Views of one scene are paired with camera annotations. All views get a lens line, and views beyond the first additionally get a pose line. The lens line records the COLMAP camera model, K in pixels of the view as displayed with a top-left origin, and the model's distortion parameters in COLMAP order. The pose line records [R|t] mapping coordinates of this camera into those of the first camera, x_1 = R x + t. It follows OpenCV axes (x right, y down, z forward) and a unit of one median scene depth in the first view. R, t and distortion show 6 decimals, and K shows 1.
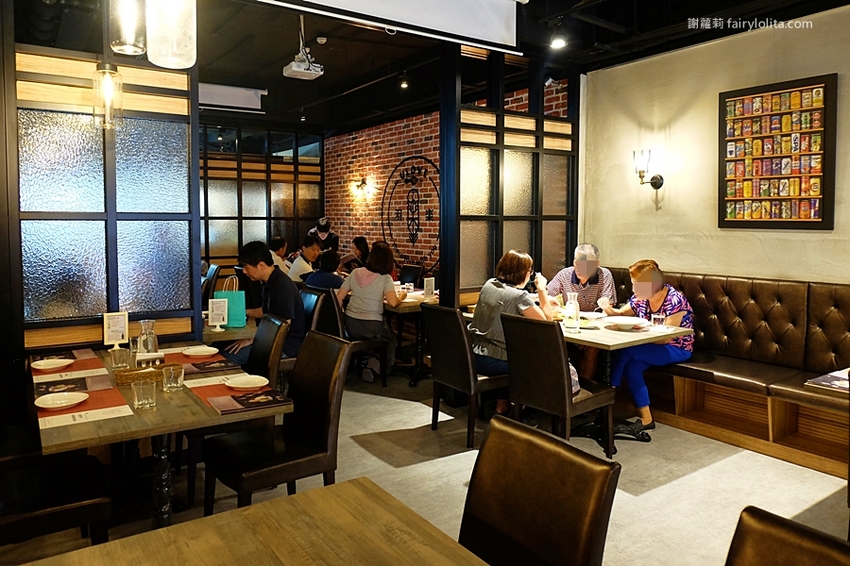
lens RADIAL K [[604.1, 0, 423.6], [0, 604.1, 250.7], [0, 0, 1]] dist [-0.002251, 0.000325]
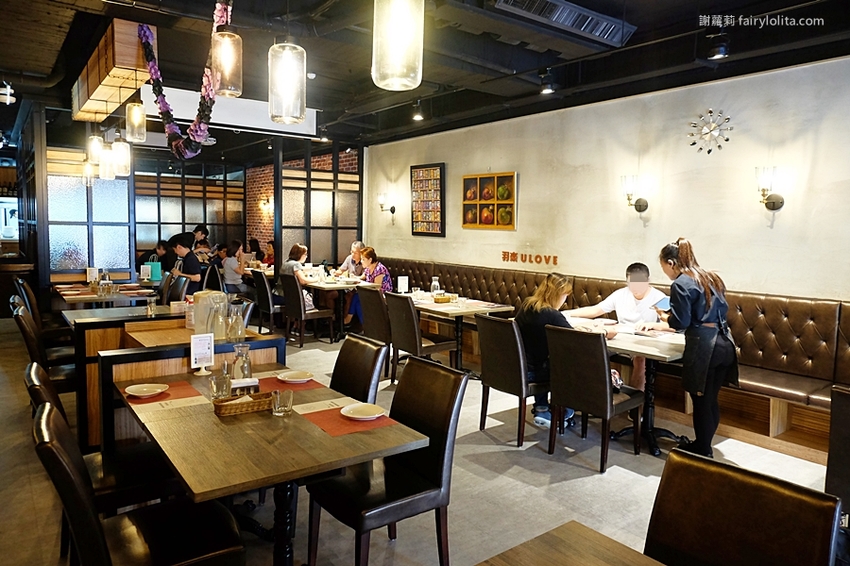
lens RADIAL K [[569.3, 0, 427.4], [0, 569.3, 273.9], [0, 0, 1]] dist [-0.011236, -0.000786]
pose [[0.998404, 0.018408, 0.053399, 0.383135], [-0.020039, 0.999344, 0.030168, 0.025917], [-0.052808, -0.031190, 0.998117, -0.721822]]
